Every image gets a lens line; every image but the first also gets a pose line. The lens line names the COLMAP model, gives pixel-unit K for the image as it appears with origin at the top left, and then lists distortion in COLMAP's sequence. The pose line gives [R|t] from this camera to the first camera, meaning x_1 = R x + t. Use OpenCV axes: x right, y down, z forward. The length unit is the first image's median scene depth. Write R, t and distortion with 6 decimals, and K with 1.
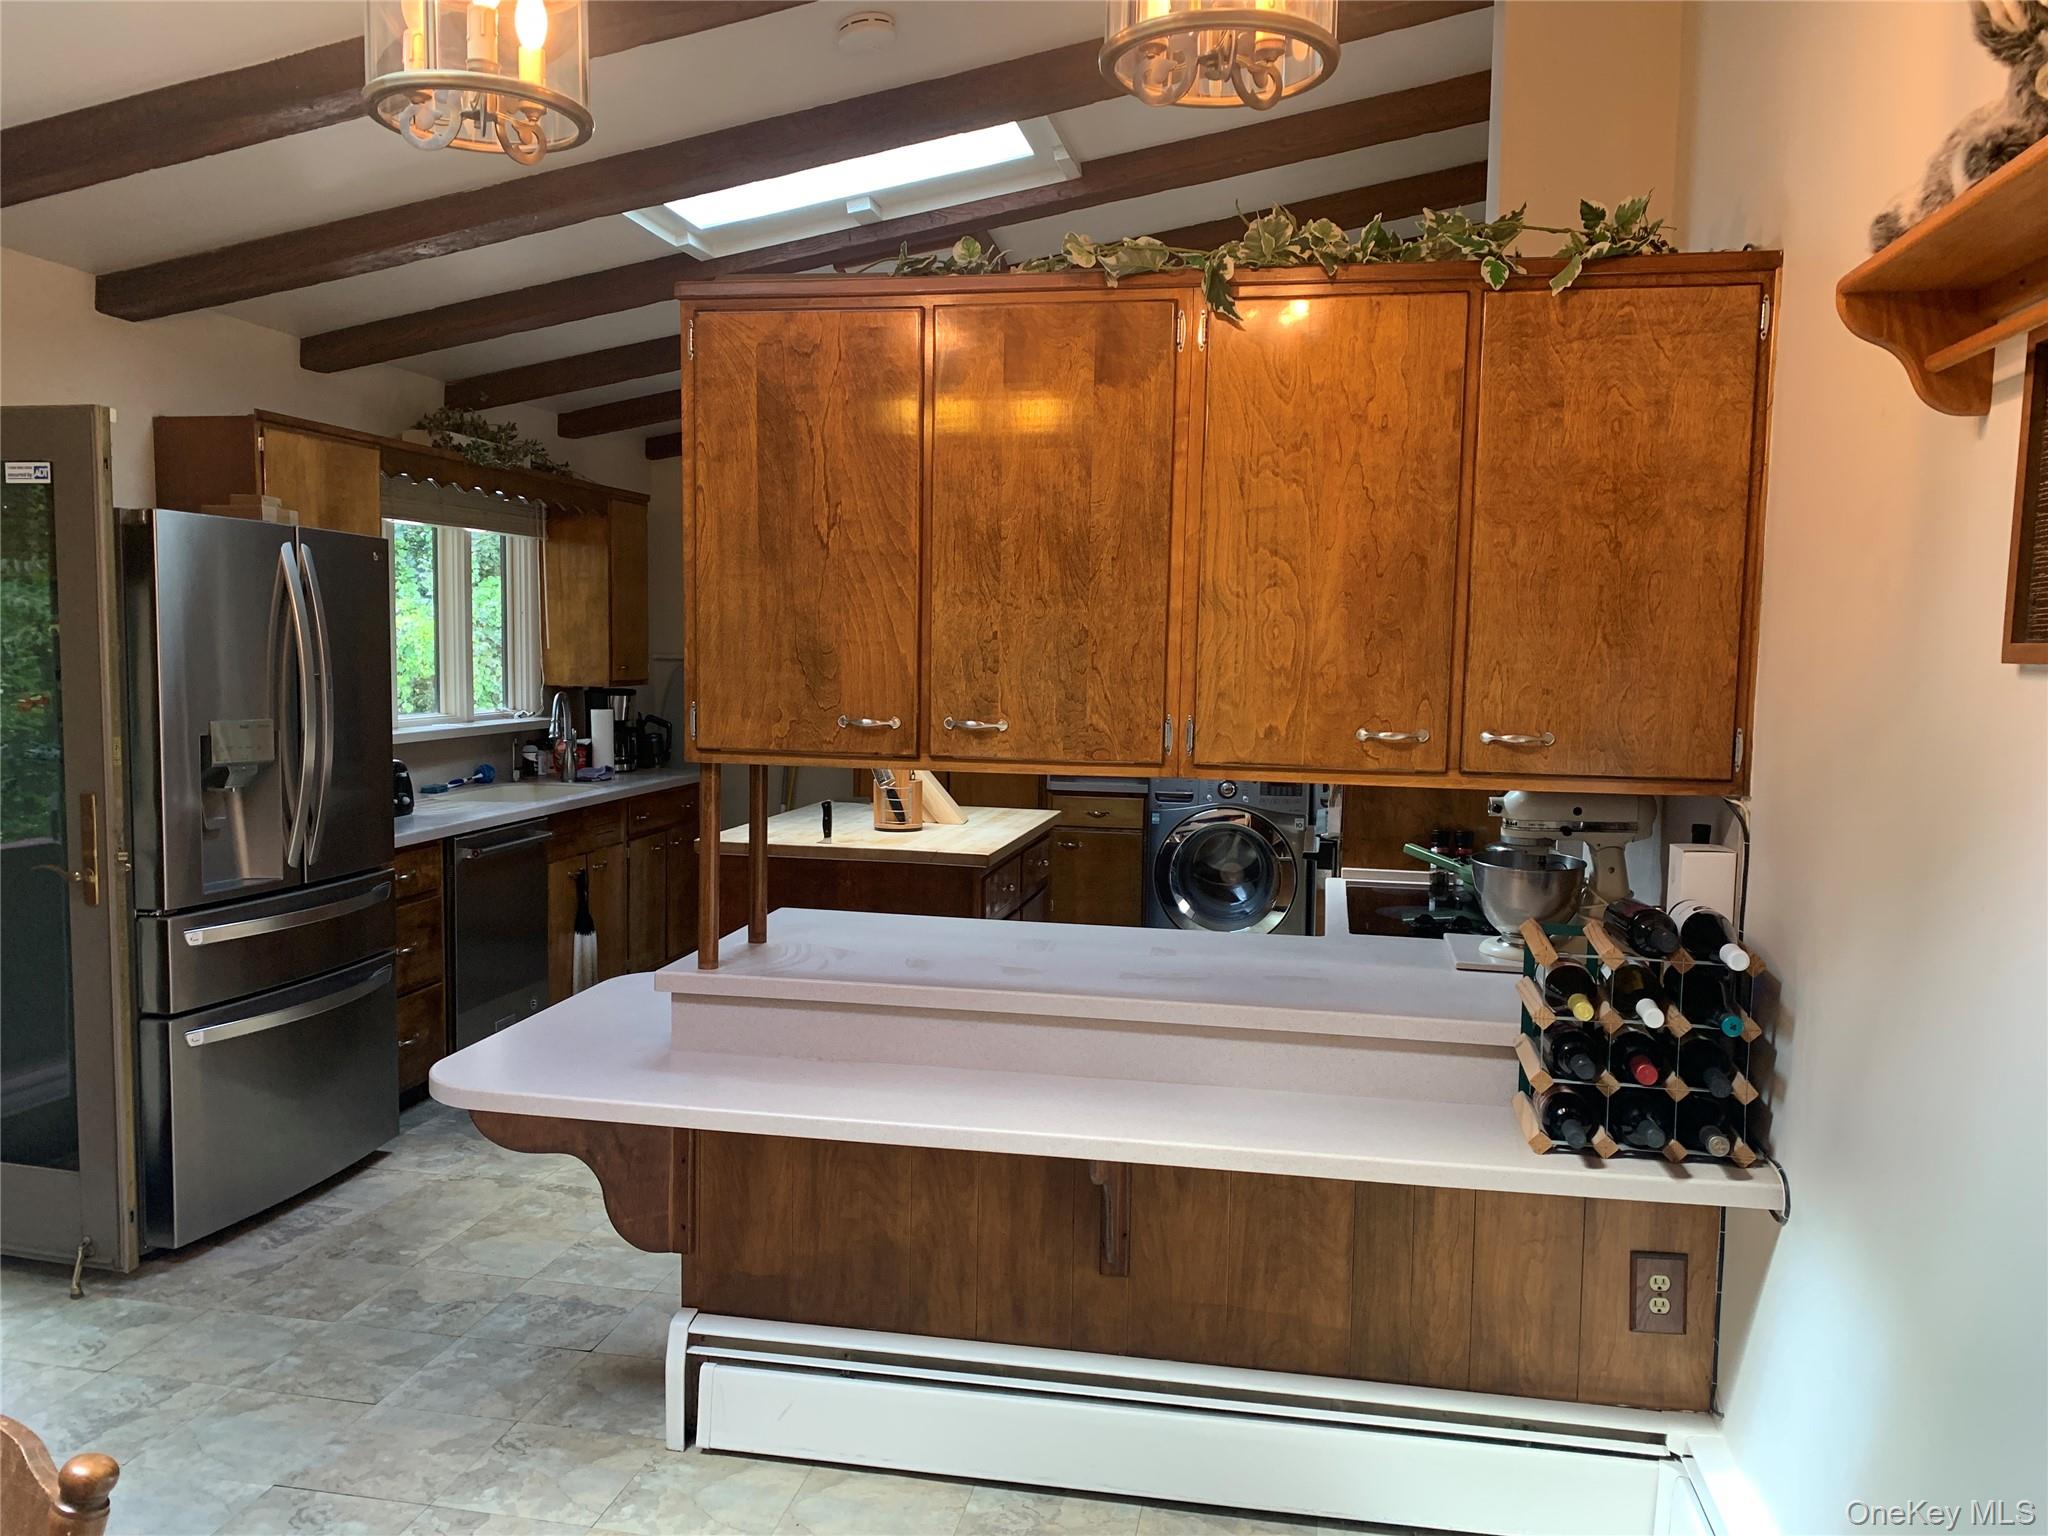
lens RADIAL K [[1560.6, 0, 1024.4], [0, 1560.6, 779.6], [0, 0, 1]] dist [0.036623, -0.041746]
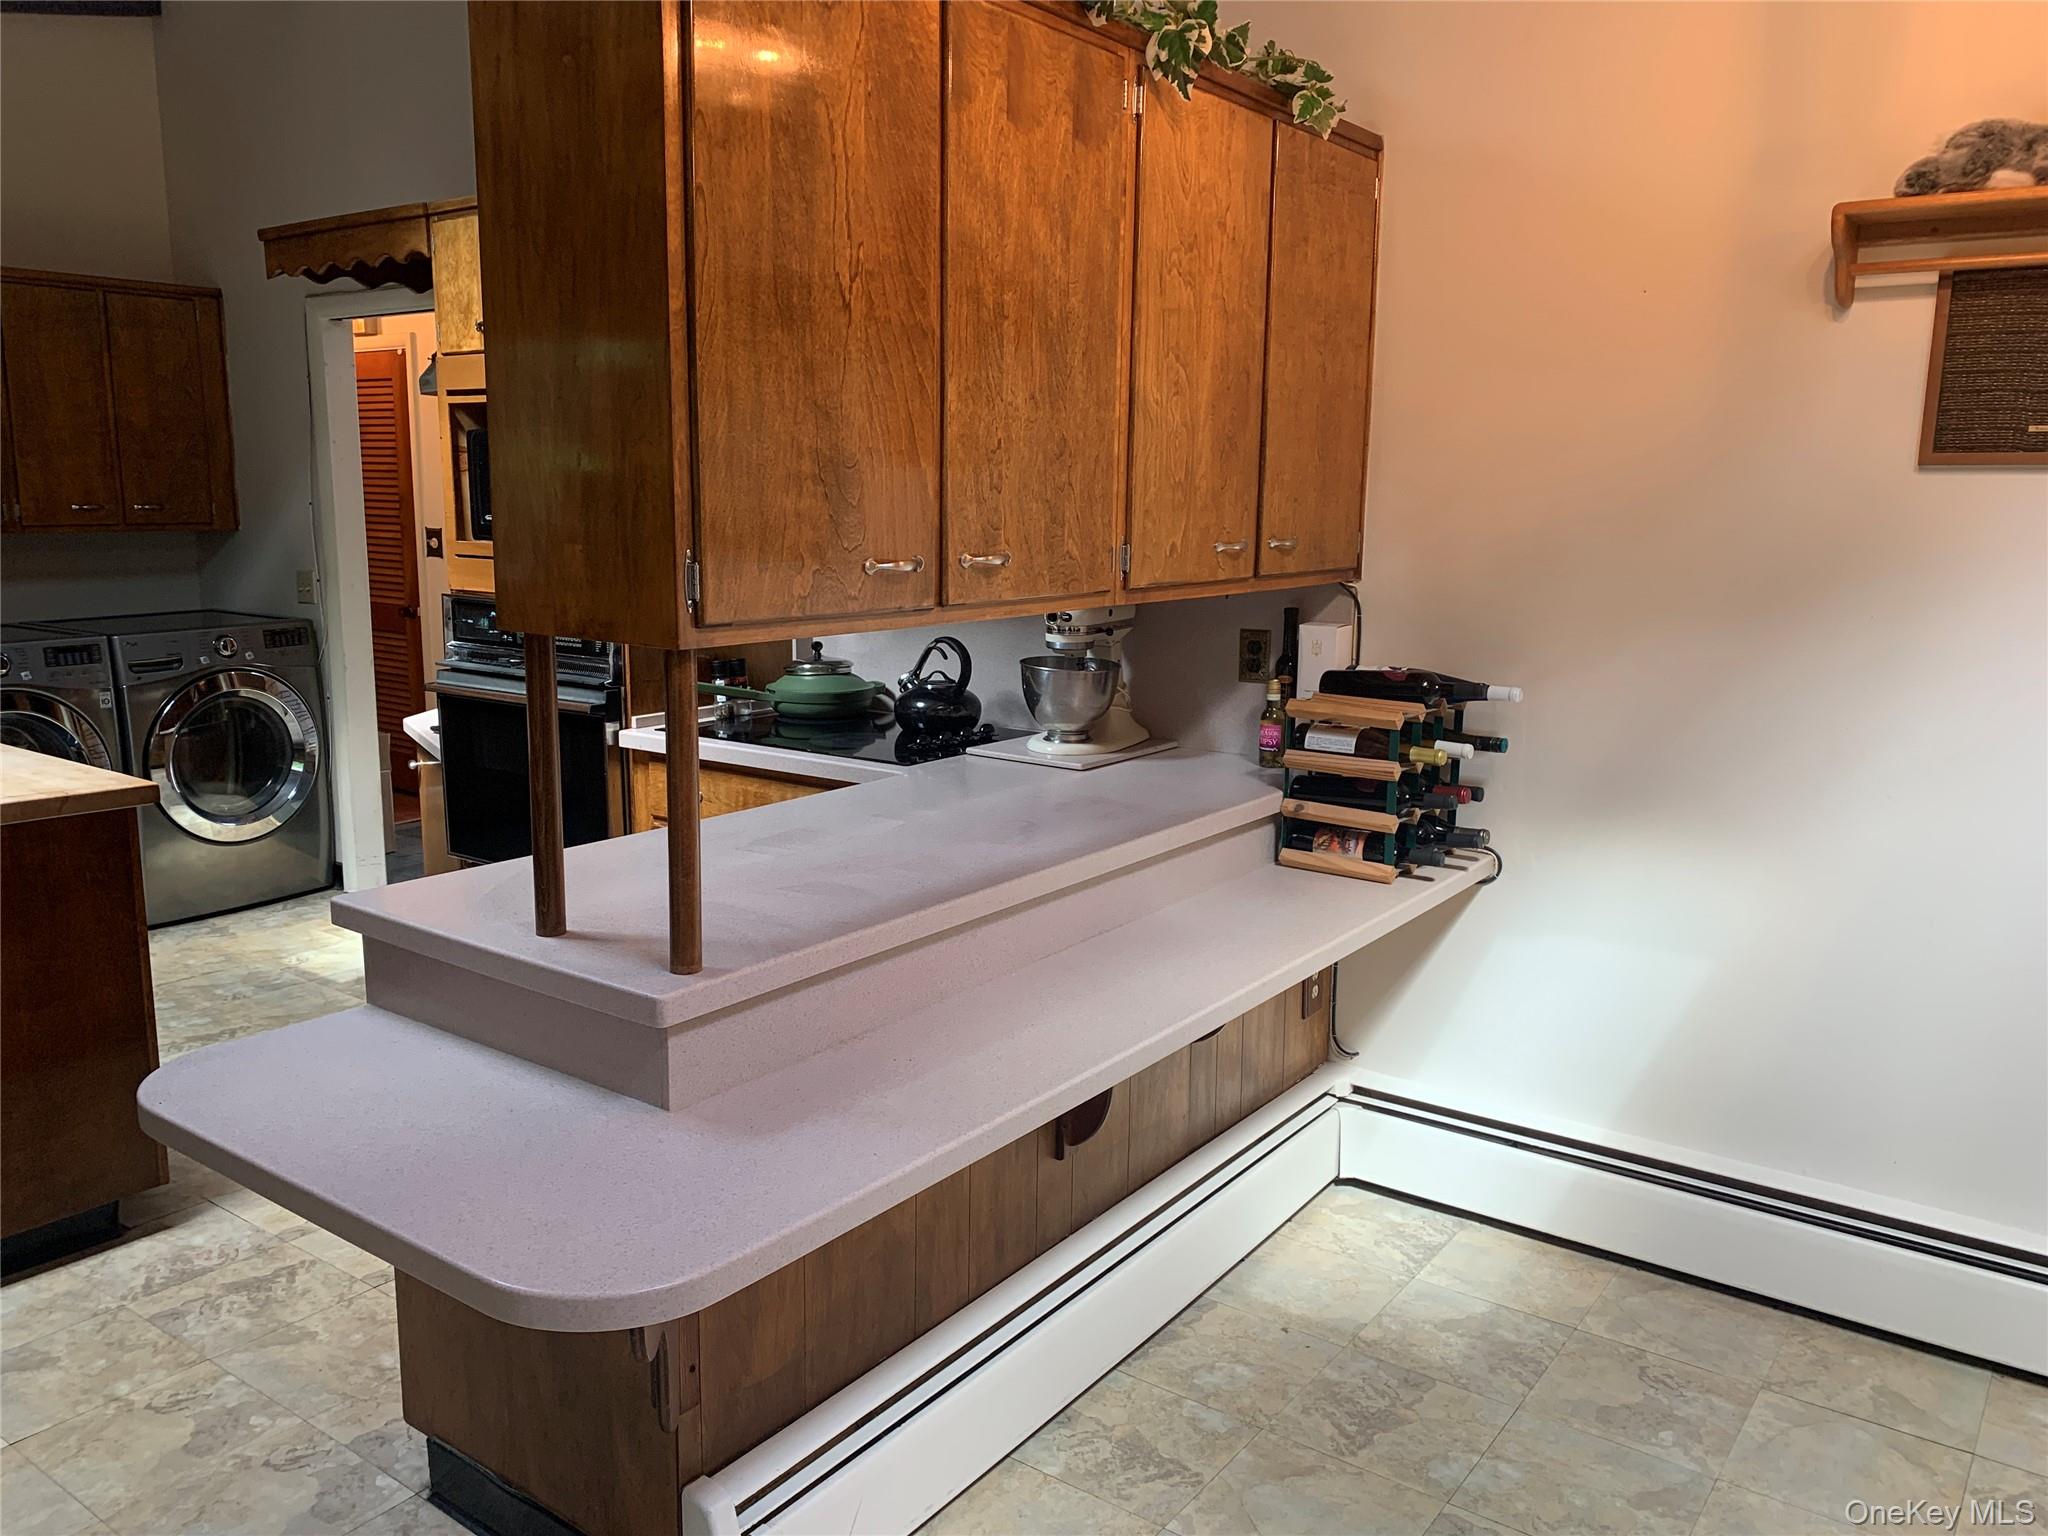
lens RADIAL K [[1560.6, 0, 1018.1], [0, 1560.6, 764.6], [0, 0, 1]] dist [0.036623, -0.041746]
pose [[0.439361, -0.170047, 0.882069, -0.741804], [0.074399, 0.985435, 0.152916, -0.052852], [-0.895225, -0.001560, 0.445613, 0.640320]]
